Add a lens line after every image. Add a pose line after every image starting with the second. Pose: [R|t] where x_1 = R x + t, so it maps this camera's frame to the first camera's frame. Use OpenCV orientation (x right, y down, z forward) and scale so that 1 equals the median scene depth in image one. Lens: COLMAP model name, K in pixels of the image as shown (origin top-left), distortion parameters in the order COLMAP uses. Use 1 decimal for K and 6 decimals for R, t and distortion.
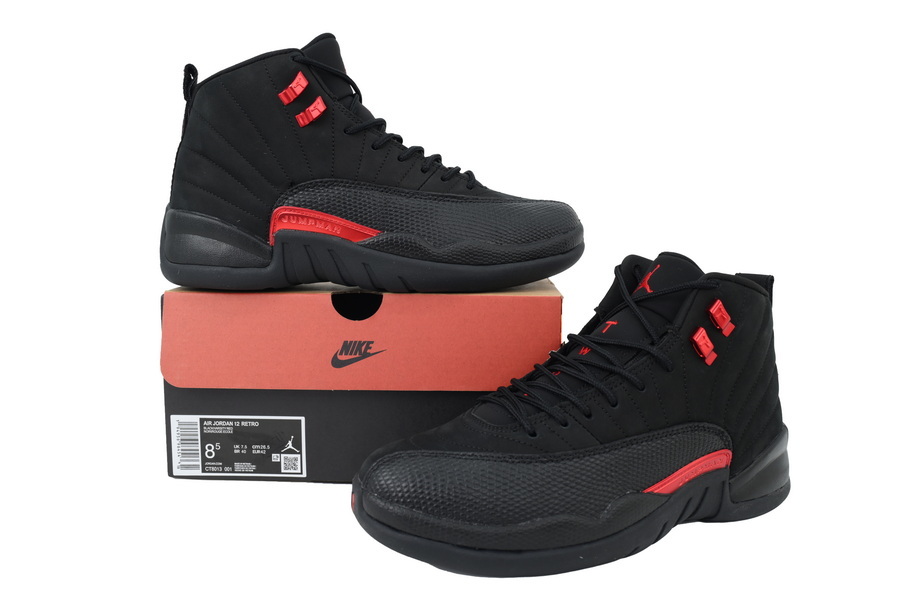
lens RADIAL K [[849.3, 0, 450.3], [0, 849.3, 298.7], [0, 0, 1]] dist [-0.048325, 0.000000]
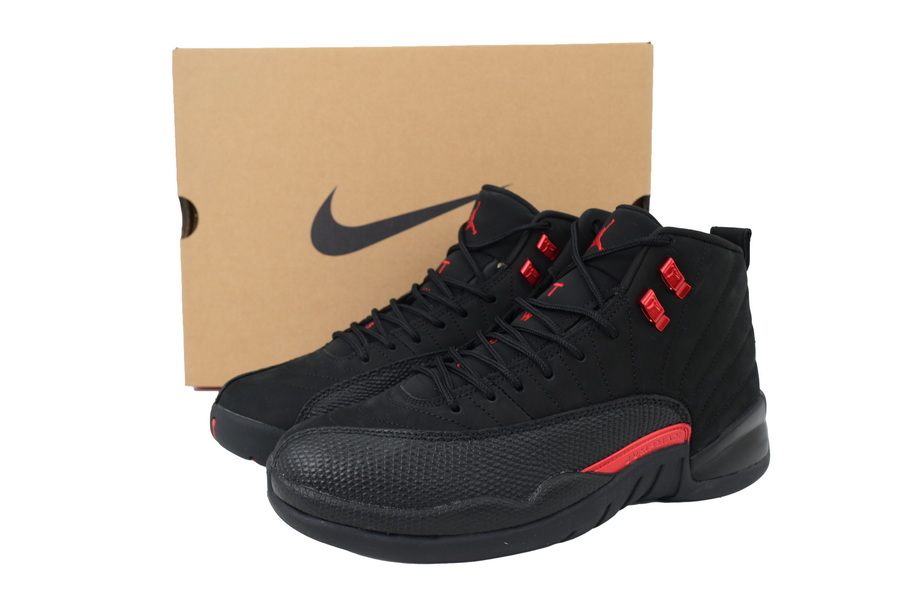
lens RADIAL K [[849.3, 0, 448.4], [0, 849.3, 300.4], [0, 0, 1]] dist [-0.048325, 0.000000]
pose [[0.995963, -0.016059, -0.088321, 0.165675], [0.020869, 0.998333, 0.053815, -0.006911], [0.087310, -0.055441, 0.994637, 0.089434]]
